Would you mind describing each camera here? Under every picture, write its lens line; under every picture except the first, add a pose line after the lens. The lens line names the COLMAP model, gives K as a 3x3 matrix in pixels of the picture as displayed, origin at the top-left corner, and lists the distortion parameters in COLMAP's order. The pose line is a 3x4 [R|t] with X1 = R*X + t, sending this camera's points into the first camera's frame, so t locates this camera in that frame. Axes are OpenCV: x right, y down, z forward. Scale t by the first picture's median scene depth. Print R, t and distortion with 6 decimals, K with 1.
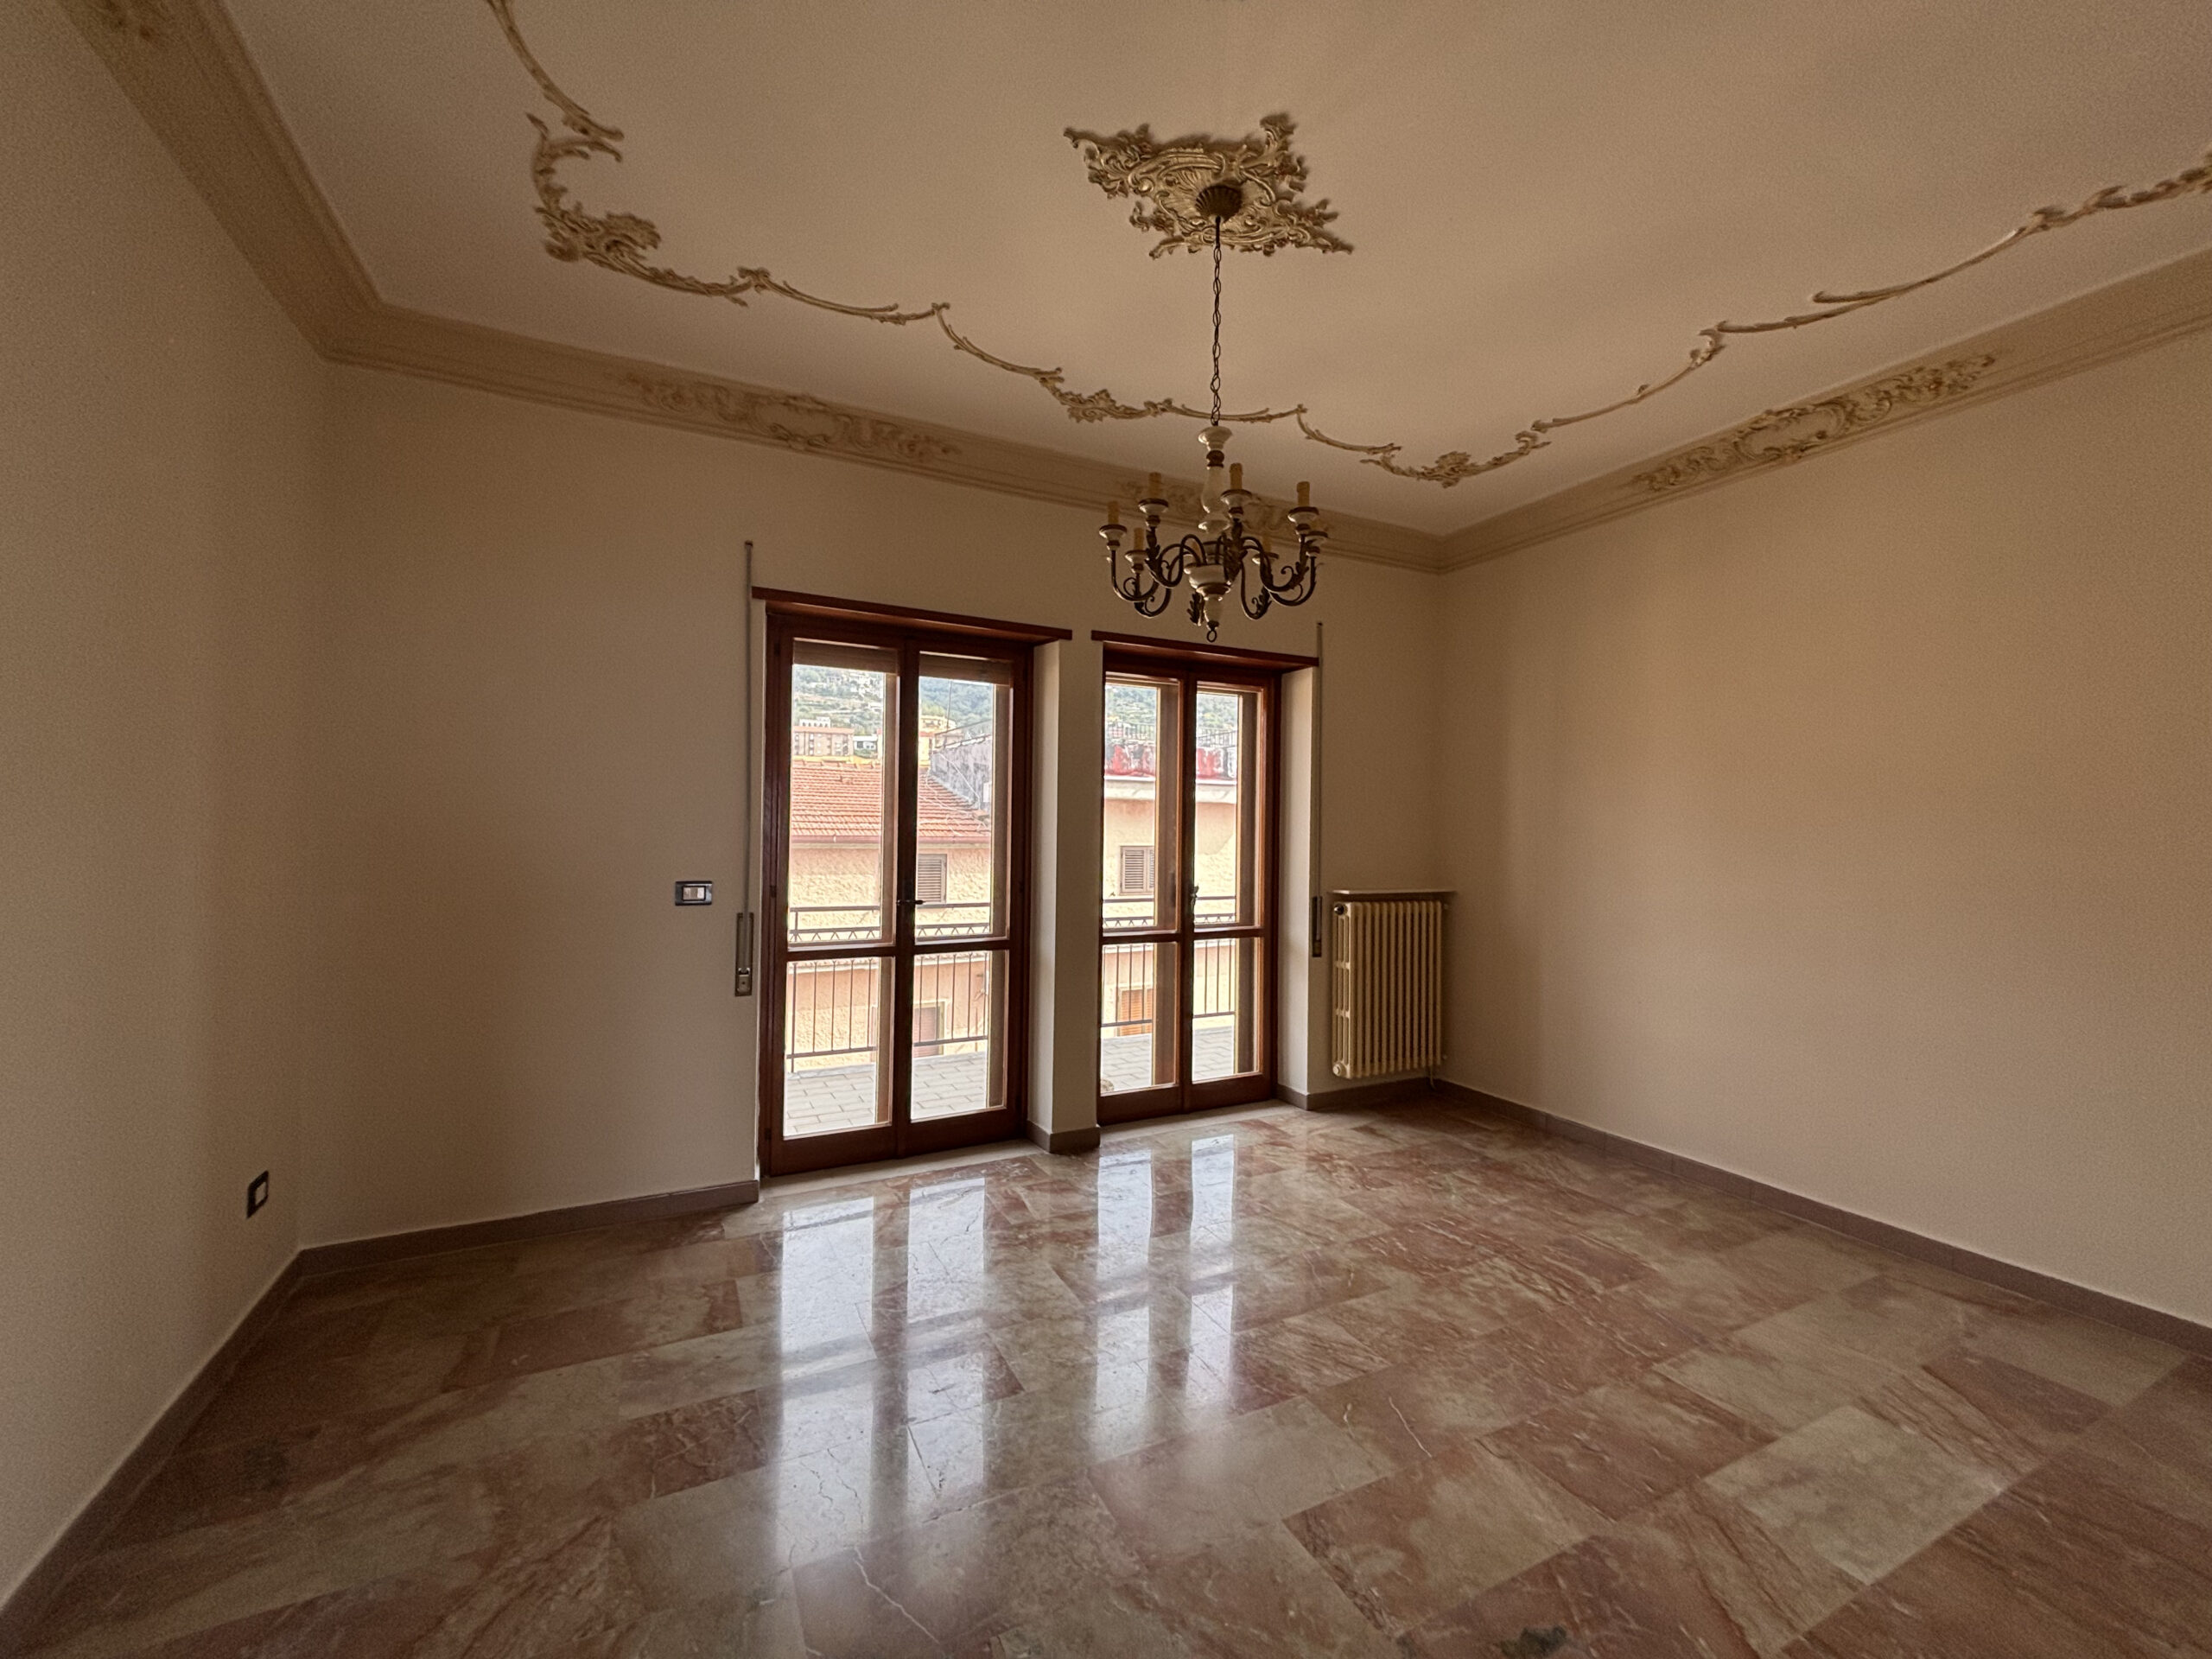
lens RADIAL K [[902.6, 0, 1107.8], [0, 902.6, 816.2], [0, 0, 1]] dist [0.003736, -0.000906]
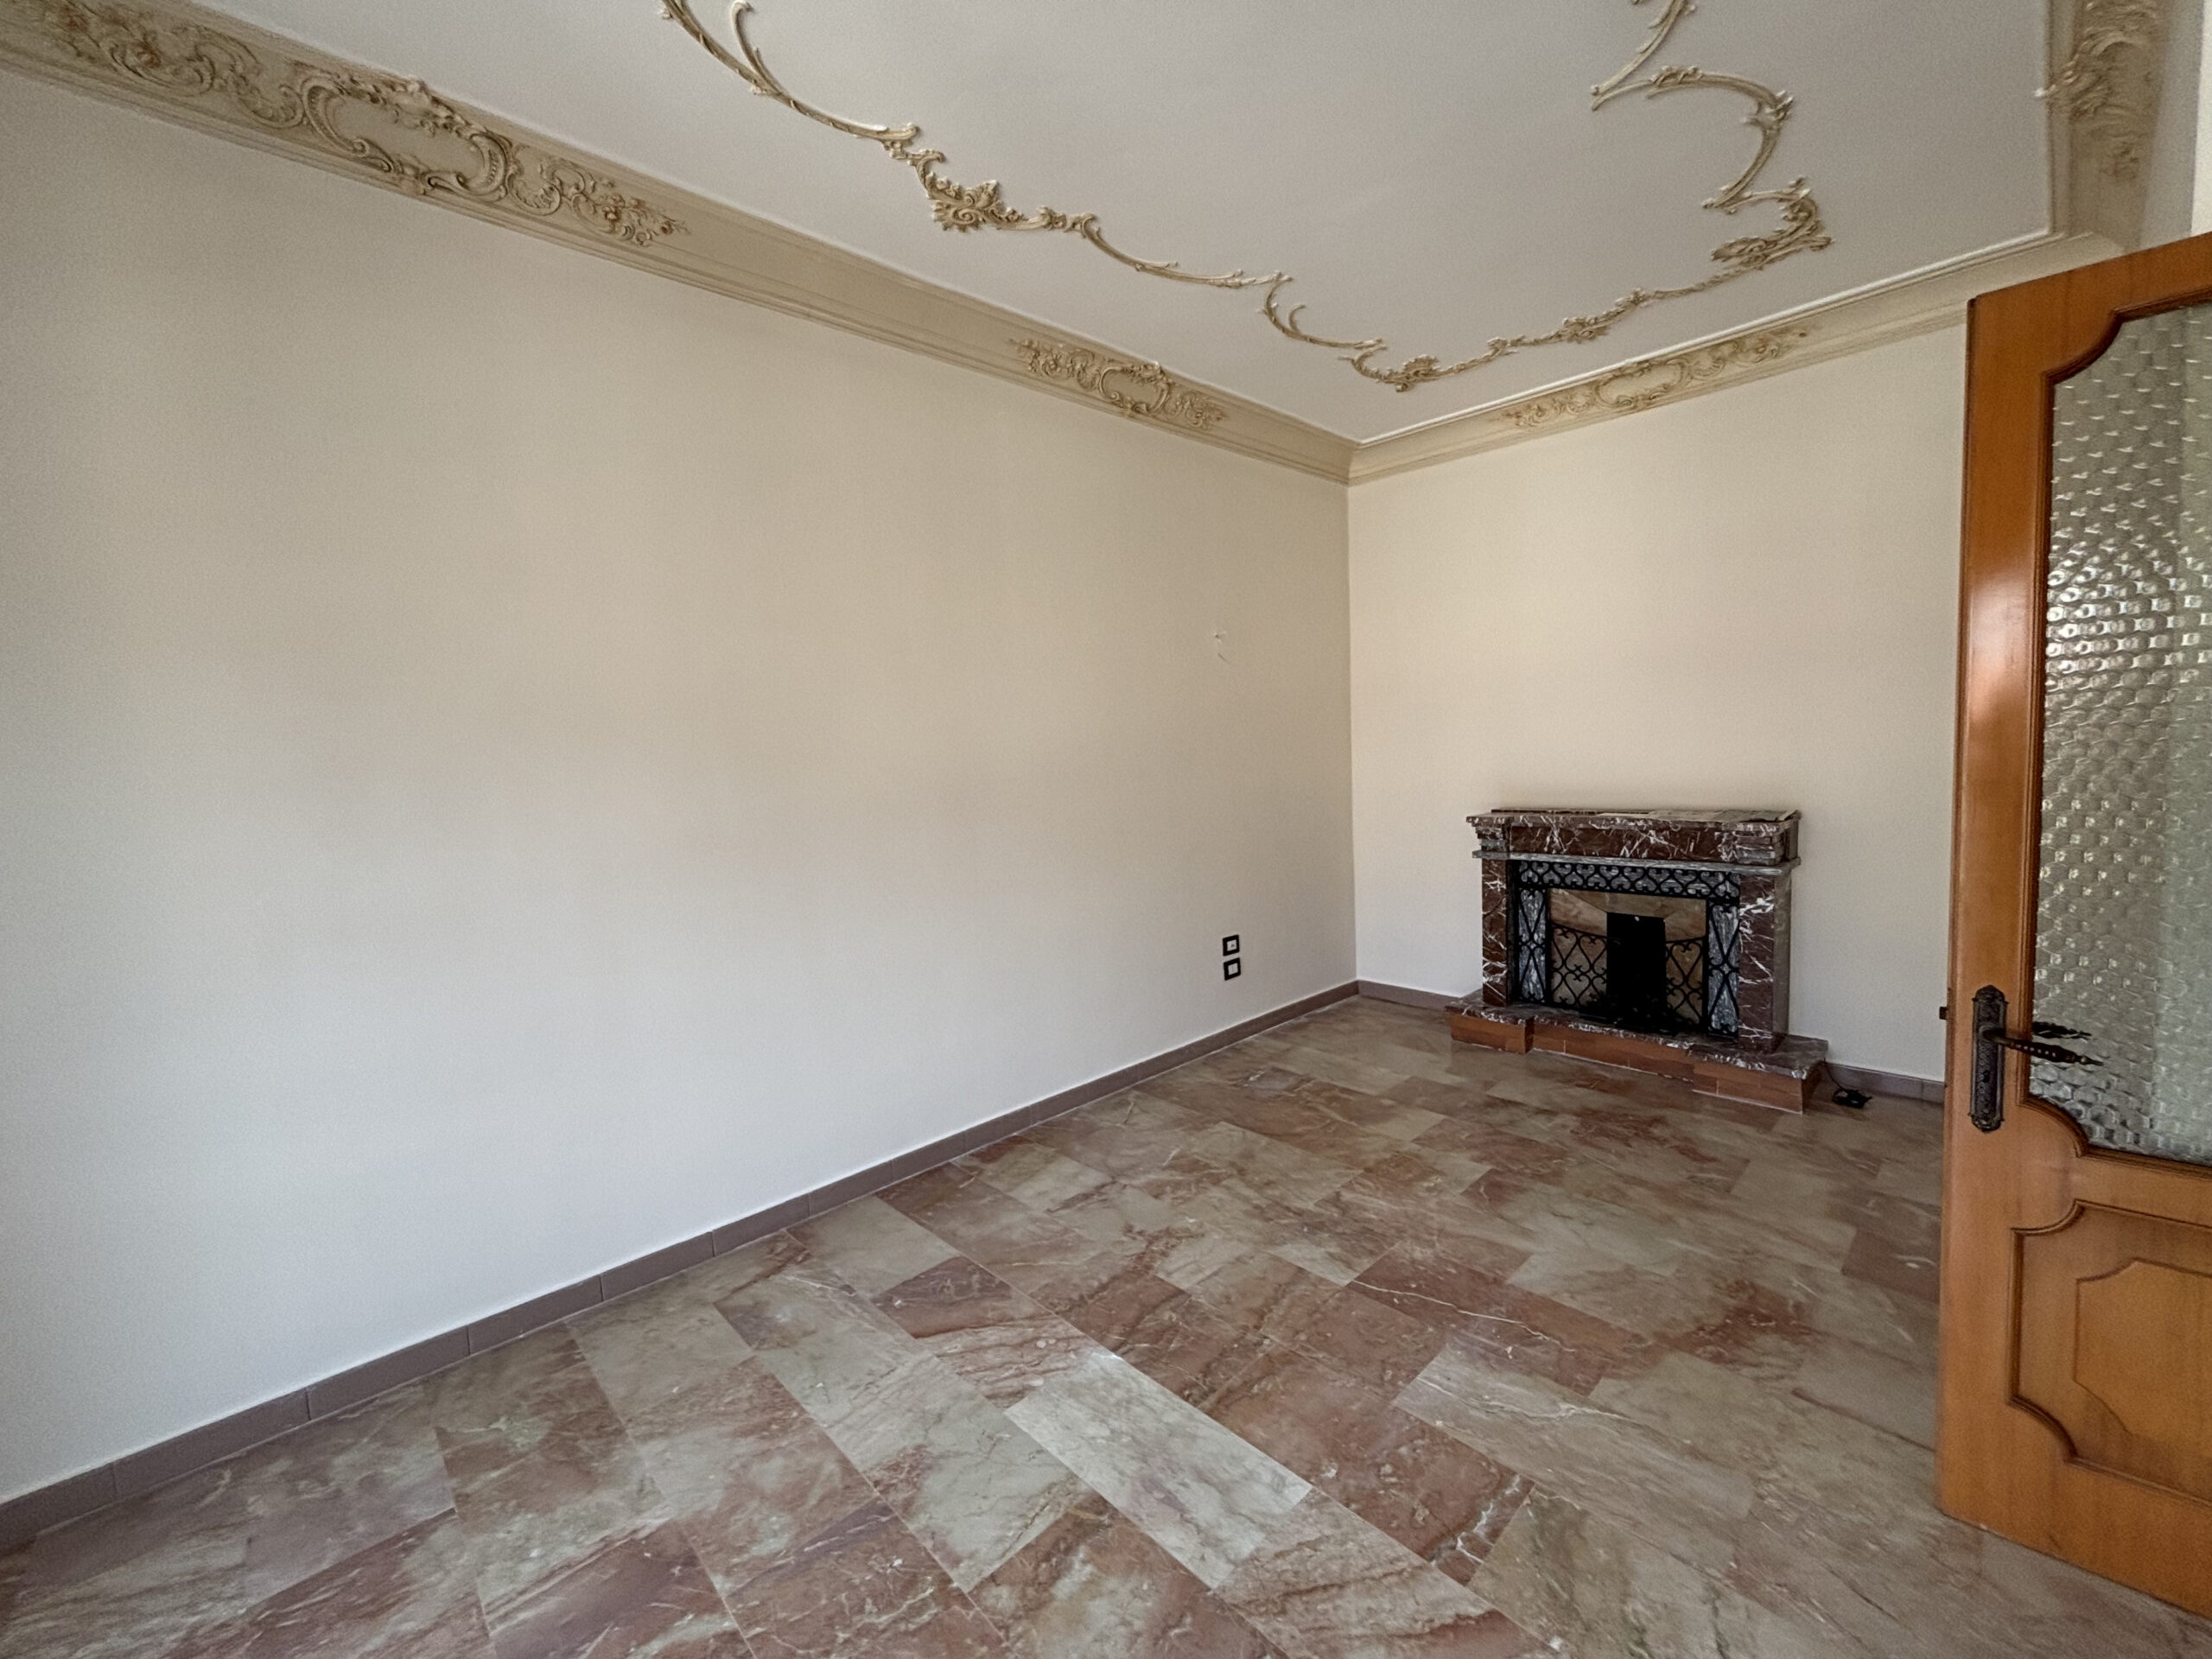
lens RADIAL K [[902.6, 0, 1088.0], [0, 902.6, 819.3], [0, 0, 1]] dist [0.003736, -0.000906]
pose [[-0.290966, -0.070718, 0.954116, -0.009467], [0.022915, 0.996463, 0.080845, 0.000456], [-0.956459, 0.045387, -0.288317, 0.988284]]
